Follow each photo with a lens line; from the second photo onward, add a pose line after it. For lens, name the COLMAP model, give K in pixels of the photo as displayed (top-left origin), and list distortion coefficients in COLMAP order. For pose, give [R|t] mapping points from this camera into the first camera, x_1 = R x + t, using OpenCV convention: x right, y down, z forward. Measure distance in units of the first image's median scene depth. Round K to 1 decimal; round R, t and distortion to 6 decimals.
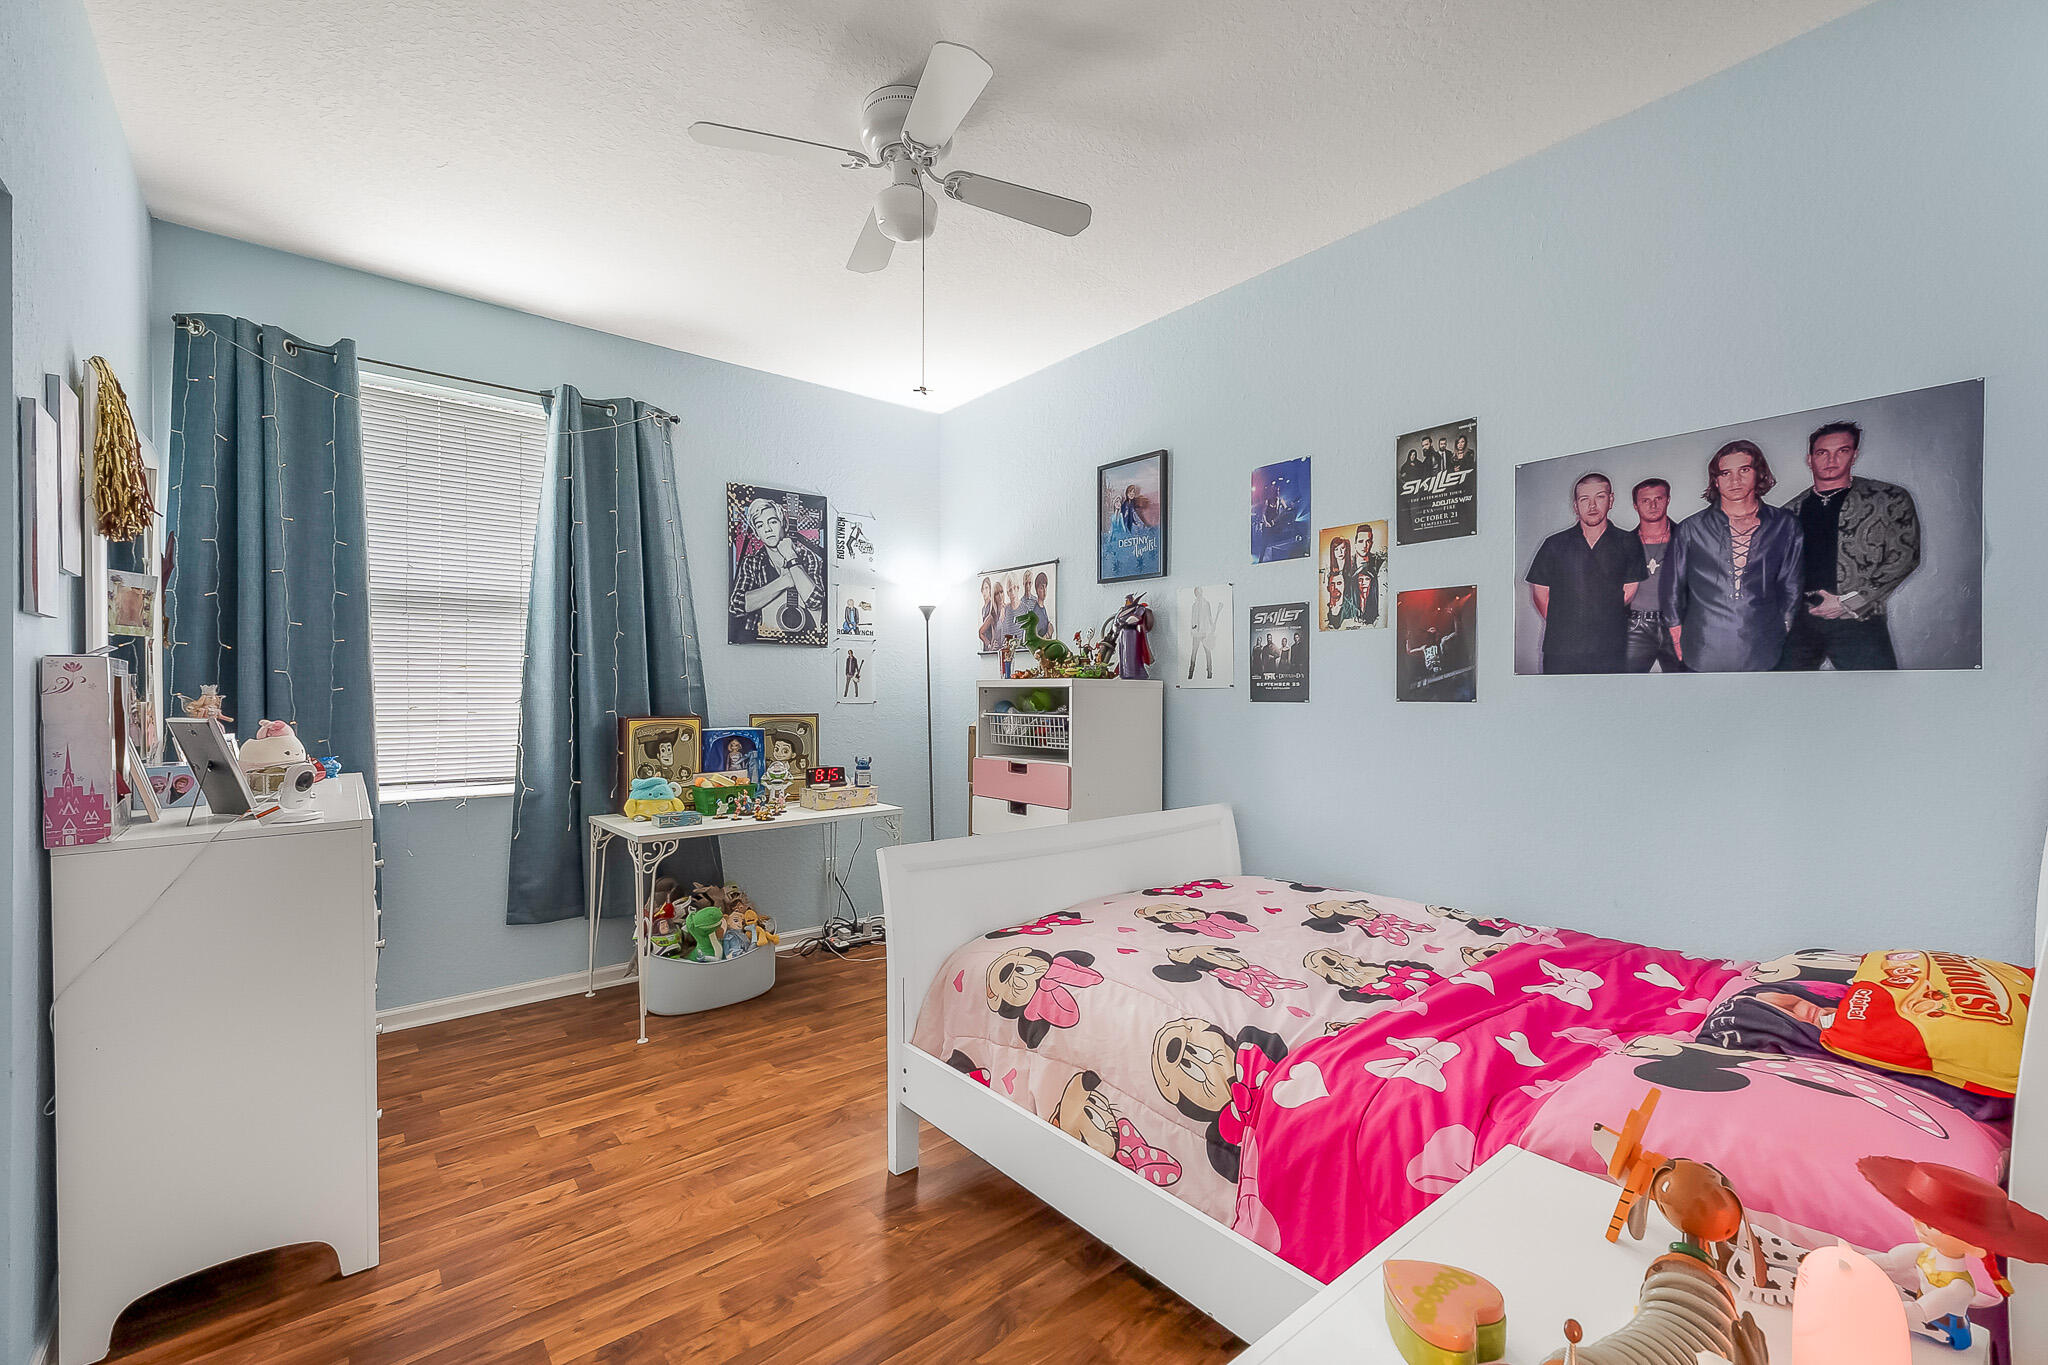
lens RADIAL K [[865.0, 0, 1039.1], [0, 865.0, 689.1], [0, 0, 1]] dist [0.008259, -0.000132]
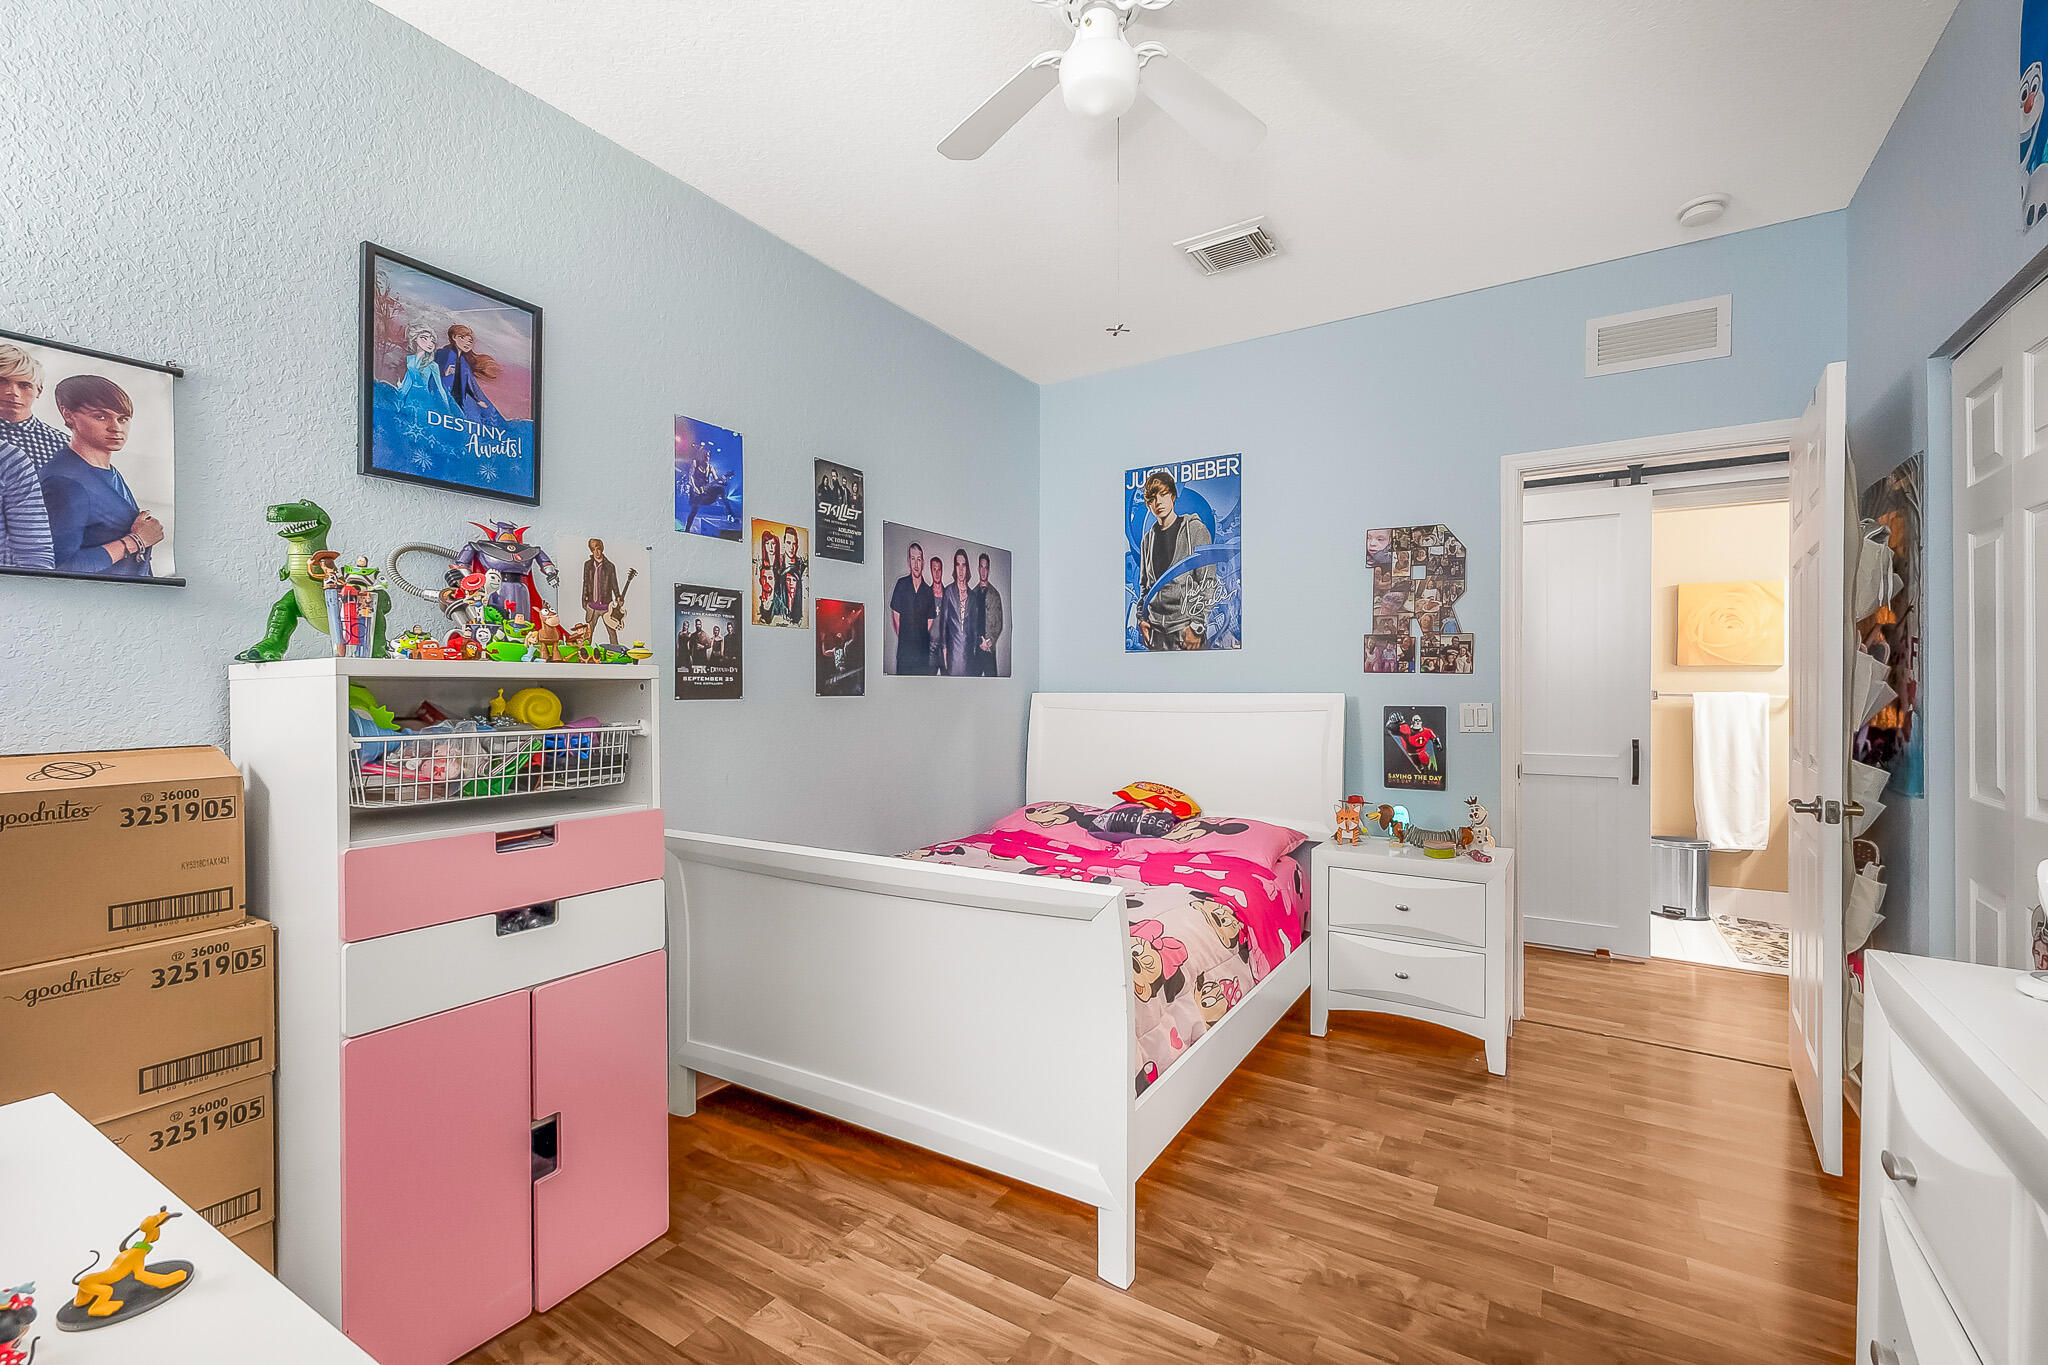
lens RADIAL K [[865.0, 0, 1039.1], [0, 865.0, 689.1], [0, 0, 1]] dist [0.008259, -0.000132]
pose [[-0.308242, -0.001664, 0.951307, -0.718395], [-0.002306, 0.999997, 0.001002, 0.003285], [-0.951305, -0.001885, -0.308245, 1.049933]]
